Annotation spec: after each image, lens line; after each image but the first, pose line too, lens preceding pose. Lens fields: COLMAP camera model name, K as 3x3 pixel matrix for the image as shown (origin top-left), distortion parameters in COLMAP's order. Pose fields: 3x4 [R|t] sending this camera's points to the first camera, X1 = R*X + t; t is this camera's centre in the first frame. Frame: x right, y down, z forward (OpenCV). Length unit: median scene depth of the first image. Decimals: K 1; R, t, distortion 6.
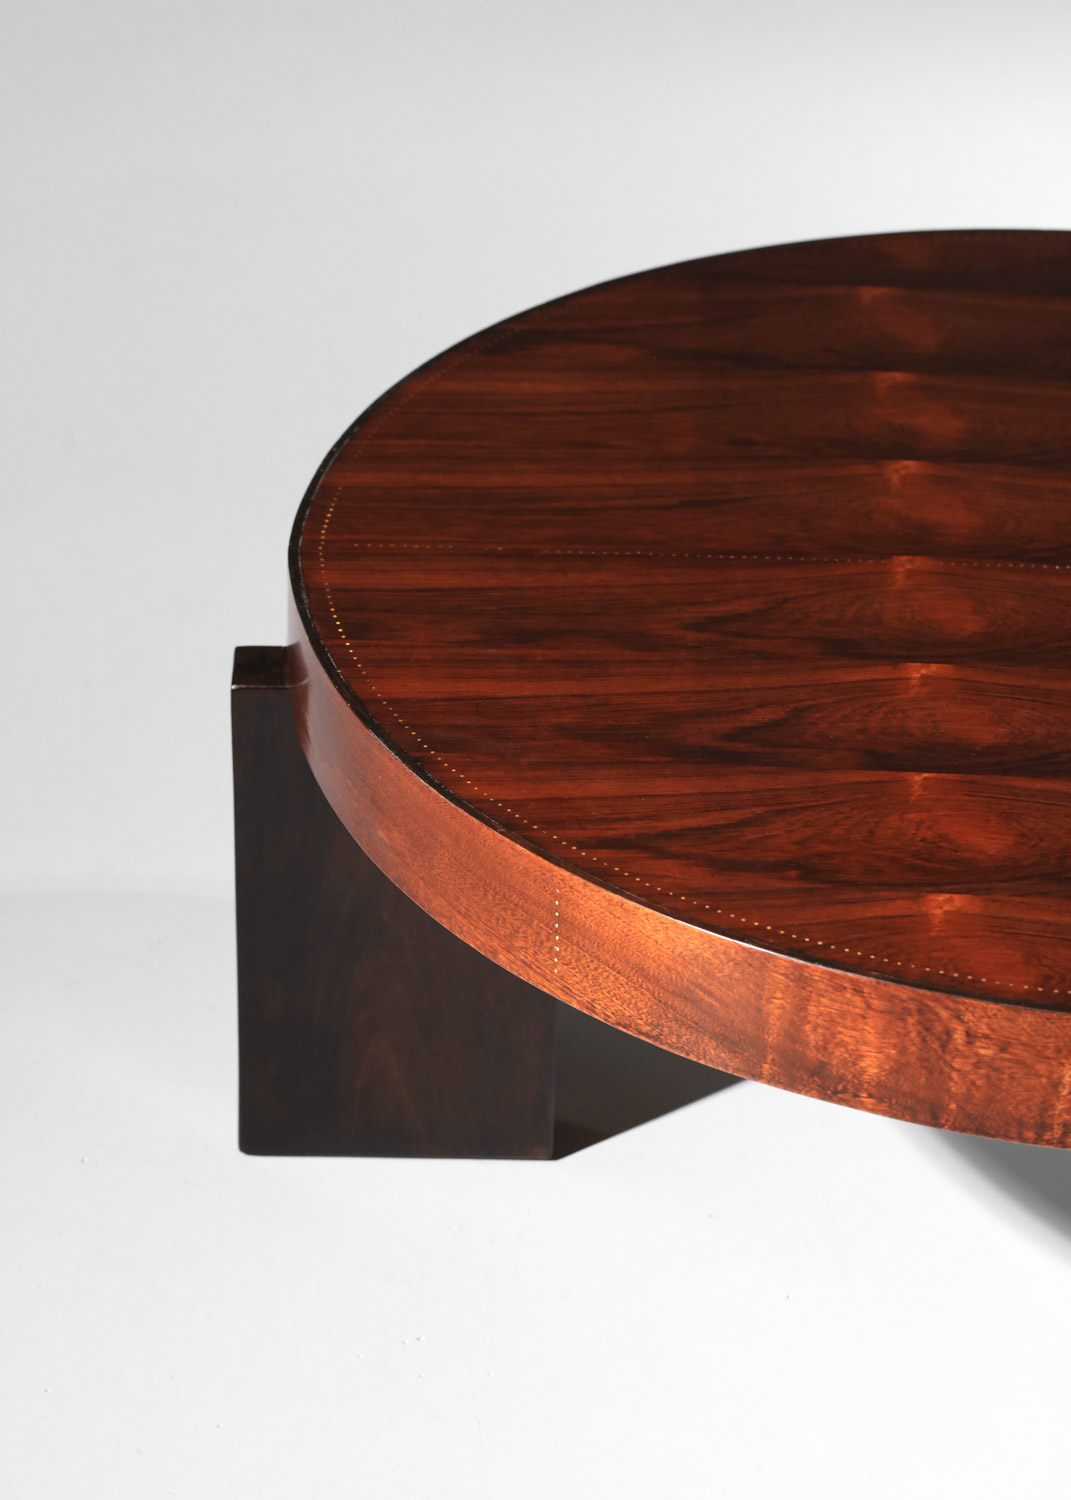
lens RADIAL K [[4696.9, 0, 535.5], [0, 4696.9, 750.0], [0, 0, 1]] dist [-0.039973, -1.153876]
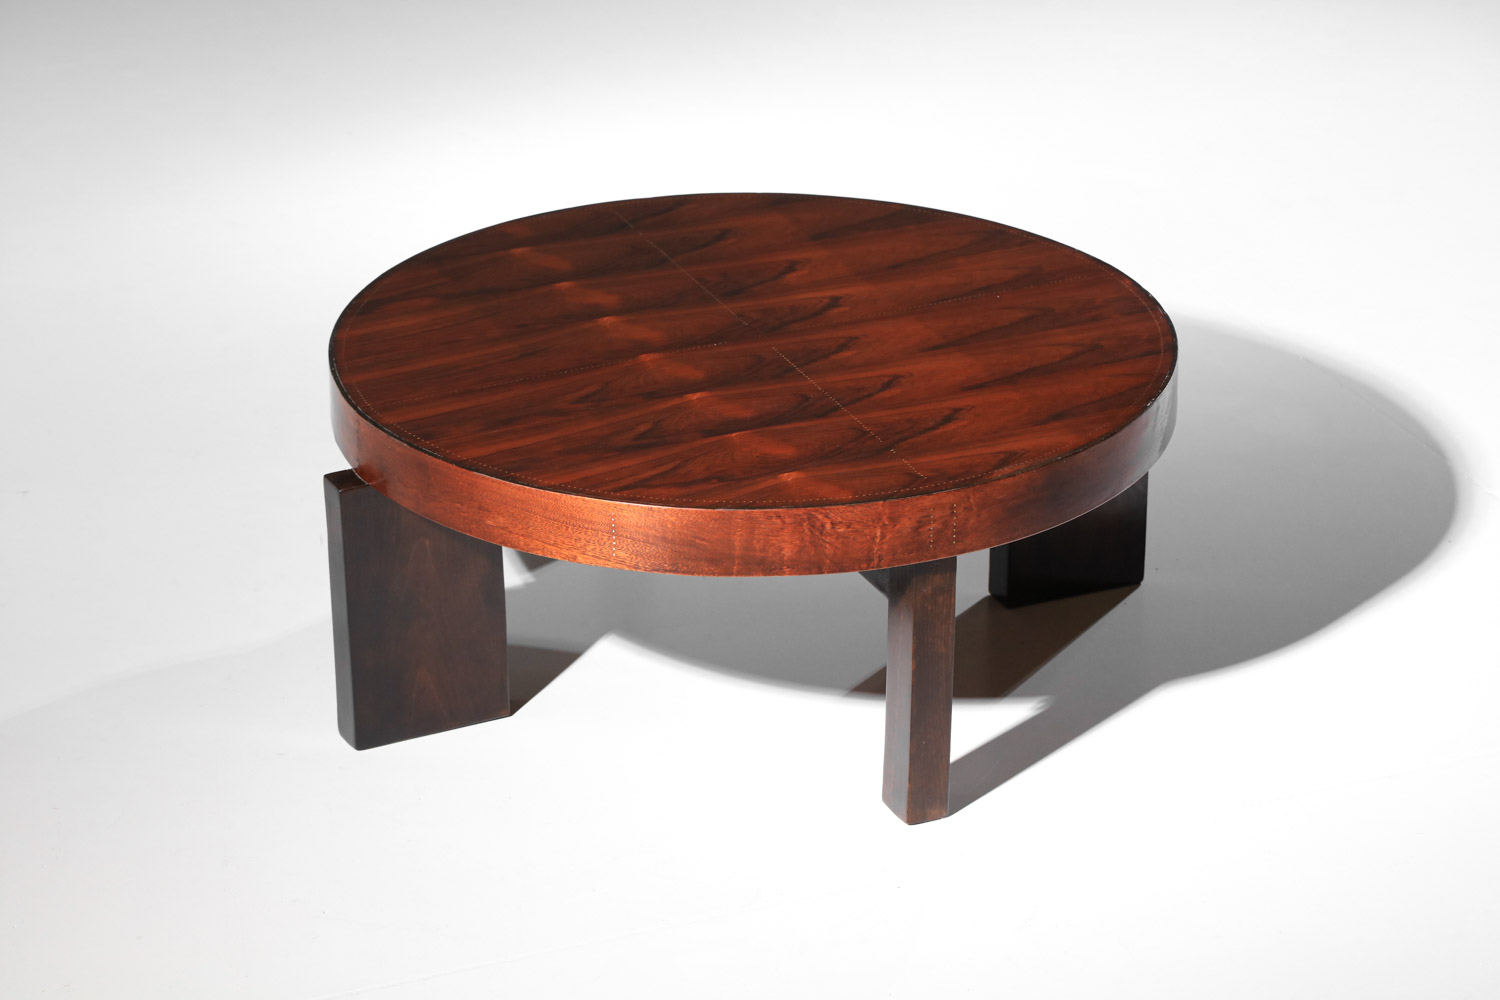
lens RADIAL K [[4233.5, 0, 750.0], [0, 4233.5, 500.0], [0, 0, 1]] dist [-0.019459, 0.719862]
pose [[0.897508, -0.210435, 0.387552, -0.647658], [0.243847, 0.969048, -0.038530, 0.108292], [-0.367449, 0.129084, 0.921042, -0.726371]]
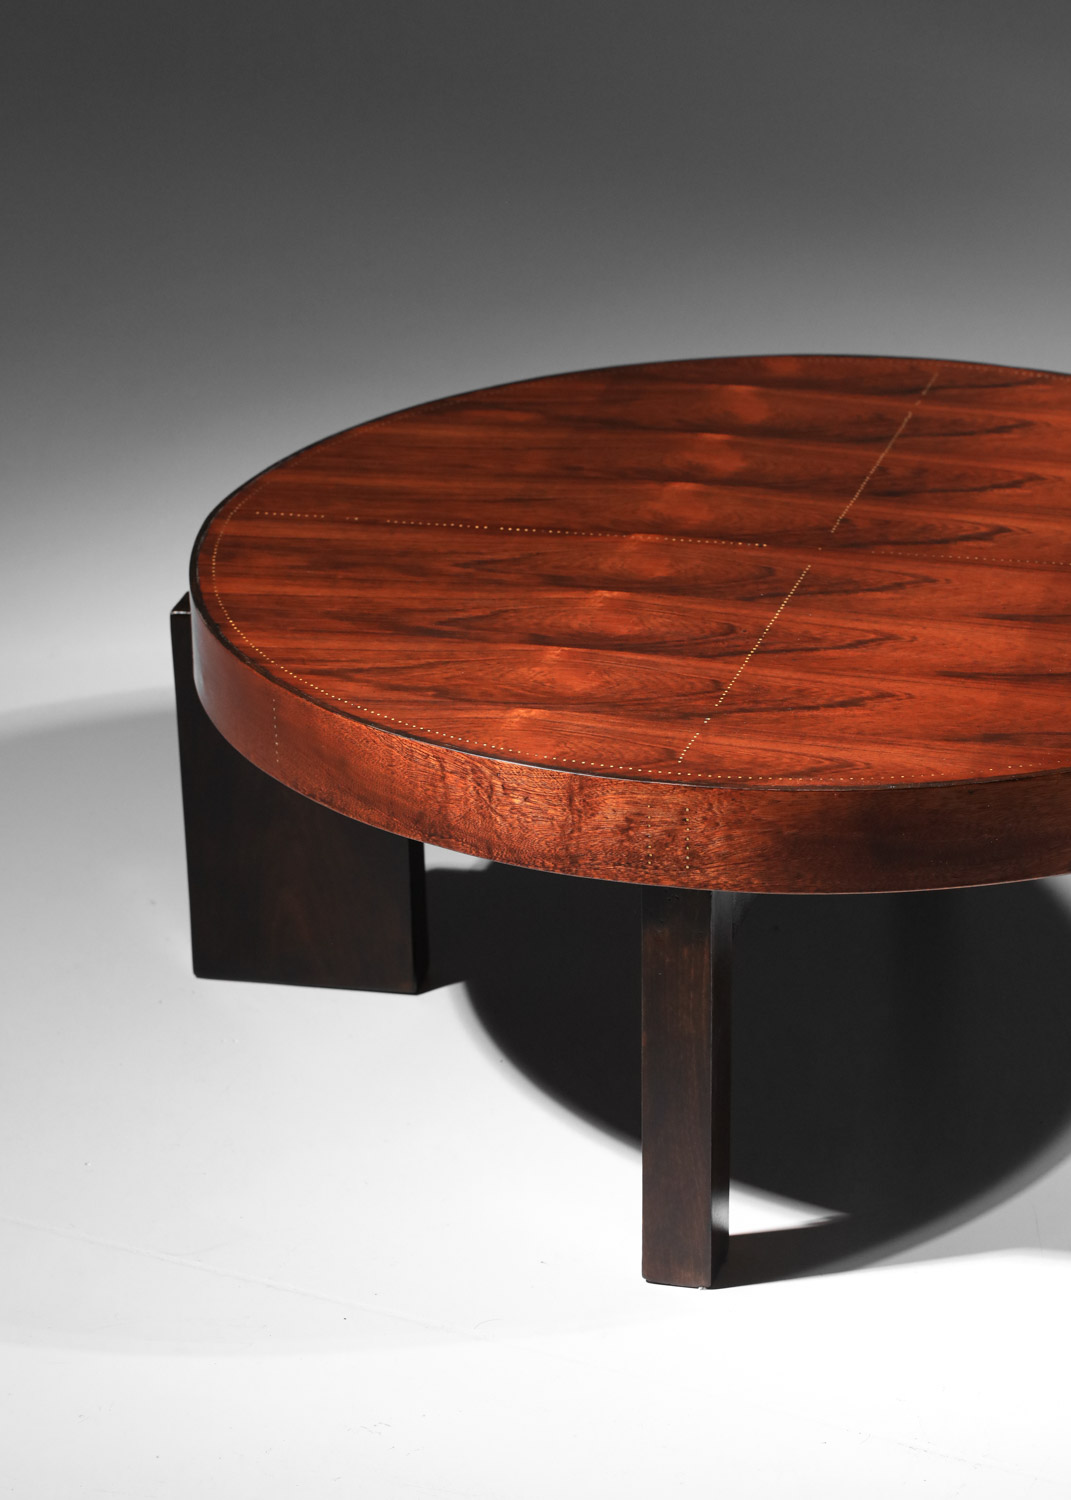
lens RADIAL K [[4696.9, 0, 535.5], [0, 4696.9, 750.0], [0, 0, 1]] dist [-0.039973, -1.153876]
pose [[0.972997, 0.040938, -0.227158, 0.399790], [-0.068396, 0.991083, -0.114350, 0.199001], [0.220451, 0.126799, 0.967121, -0.362095]]
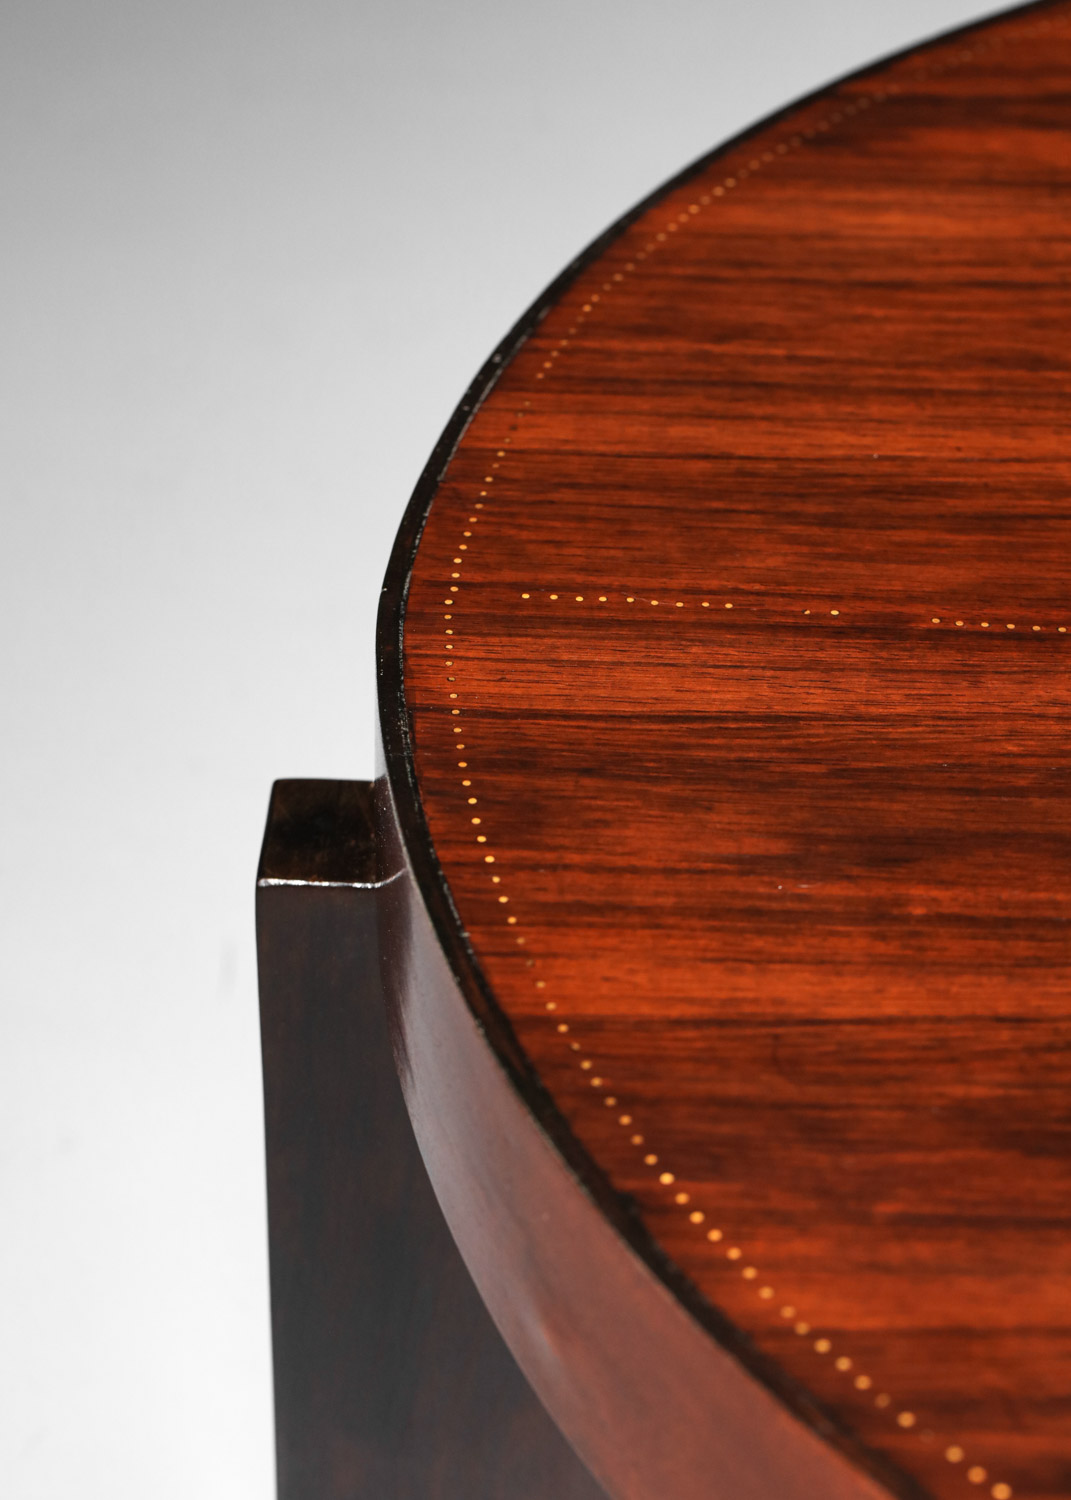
lens RADIAL K [[4892.7, 0, 535.5], [0, 4892.7, 750.0], [0, 0, 1]] dist [0.044751, -0.471348]
pose [[0.997747, 0.034156, -0.057741, -0.009603], [-0.028960, 0.995651, 0.088548, -0.078320], [0.060515, -0.086677, 0.994397, 0.567457]]
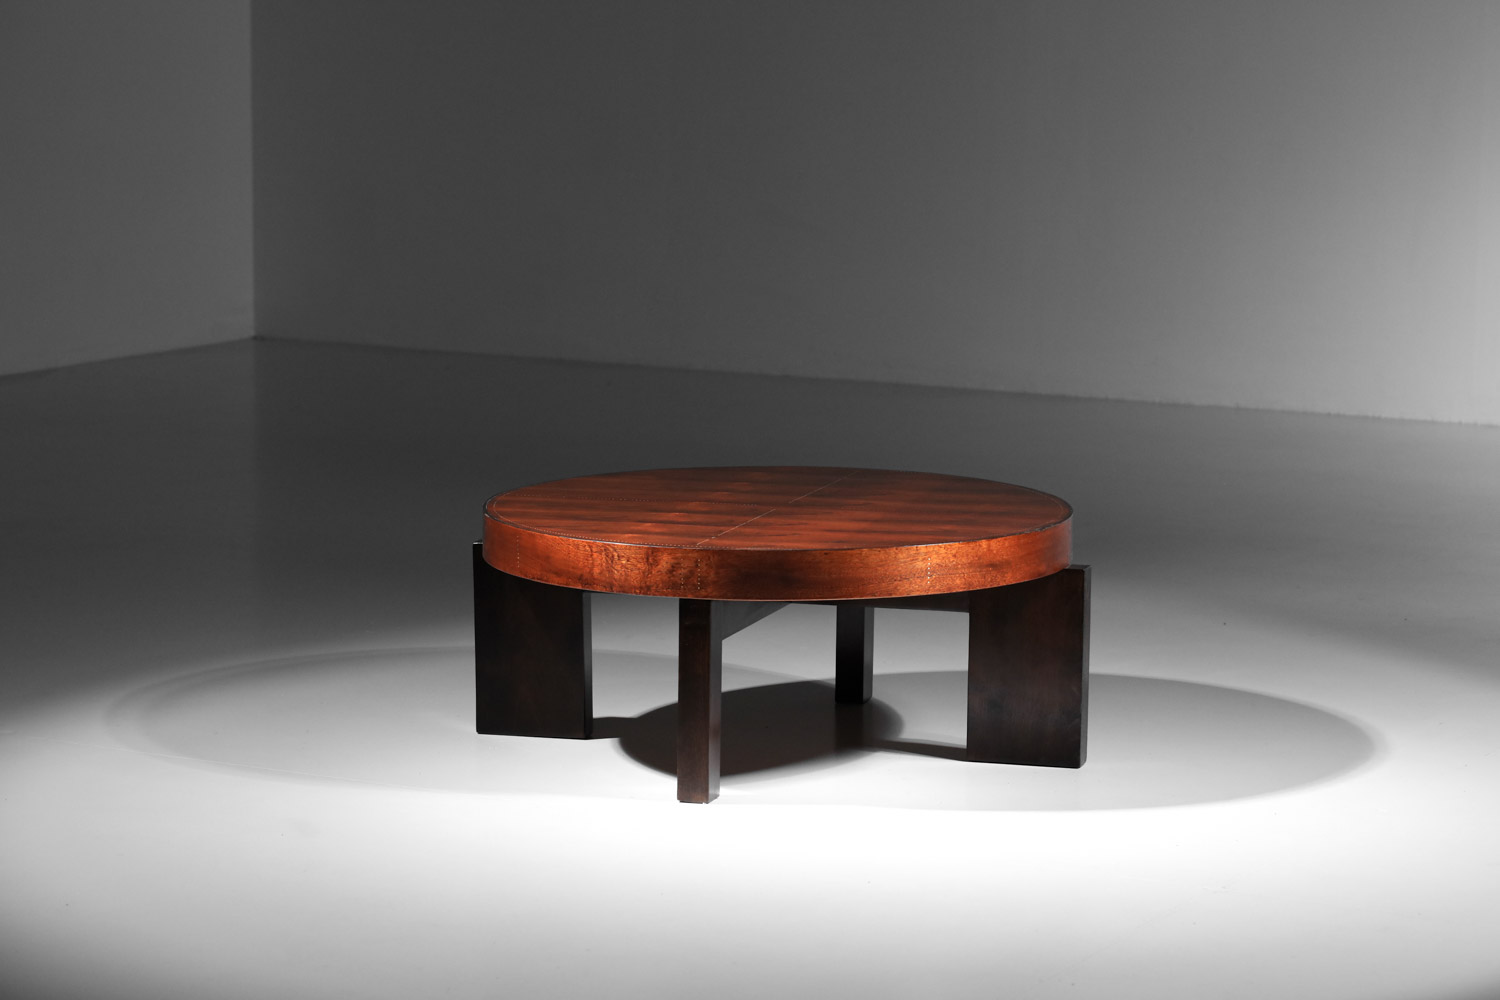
lens RADIAL K [[4233.5, 0, 750.0], [0, 4233.5, 500.0], [0, 0, 1]] dist [-0.019459, 0.719862]
pose [[0.967497, 0.008922, -0.252725, 0.842646], [-0.100694, 0.930327, -0.352637, 0.958653], [0.231970, 0.366623, 0.900987, -1.467878]]
